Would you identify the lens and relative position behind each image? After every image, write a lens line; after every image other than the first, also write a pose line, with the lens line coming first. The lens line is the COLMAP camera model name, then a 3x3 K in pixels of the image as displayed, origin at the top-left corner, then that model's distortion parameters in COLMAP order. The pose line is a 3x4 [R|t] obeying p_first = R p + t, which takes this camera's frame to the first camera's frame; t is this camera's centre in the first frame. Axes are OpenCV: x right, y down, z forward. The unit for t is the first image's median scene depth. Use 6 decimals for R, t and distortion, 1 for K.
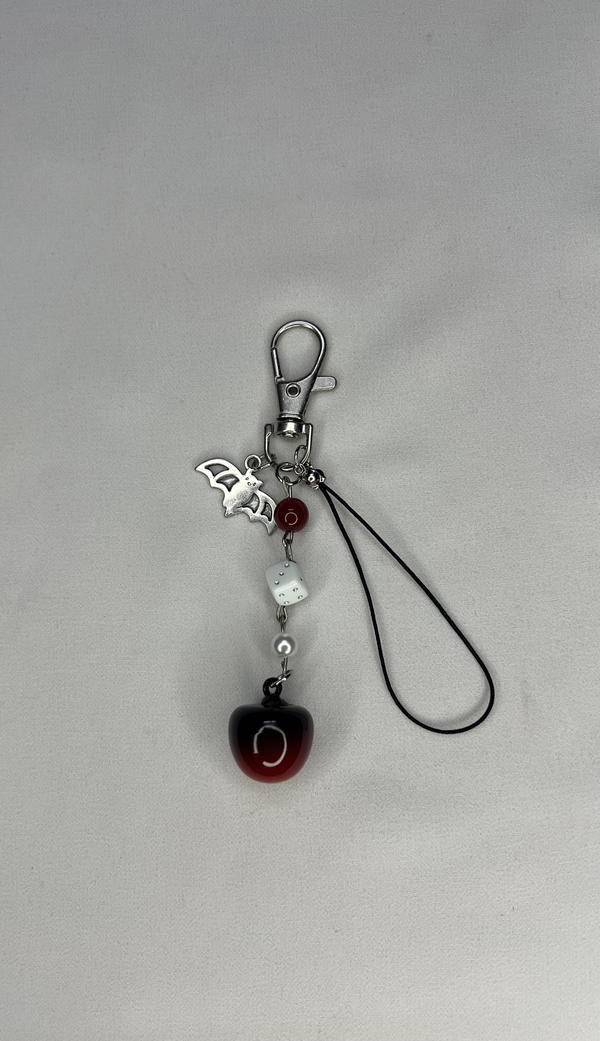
lens RADIAL K [[771.9, 0, 290.6], [0, 771.9, 523.5], [0, 0, 1]] dist [0.010707, 0.004777]
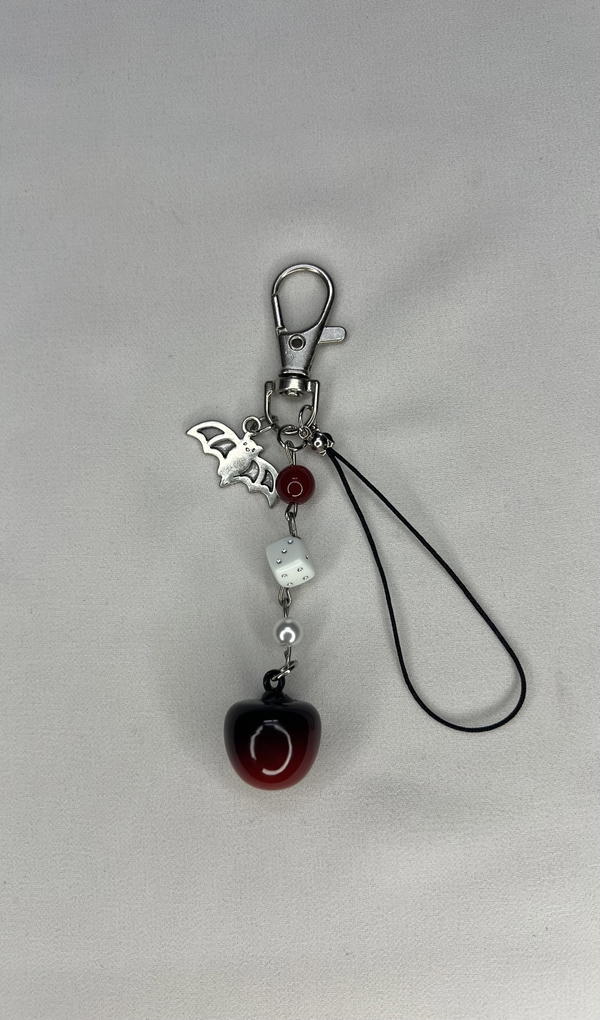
lens RADIAL K [[740.1, 0, 301.1], [0, 740.1, 507.3], [0, 0, 1]] dist [-0.007309, -0.007114]
pose [[0.999970, -0.002522, 0.007334, 0.001422], [0.002426, 0.999911, 0.013152, 0.003917], [-0.007367, -0.013134, 0.999887, 0.157141]]
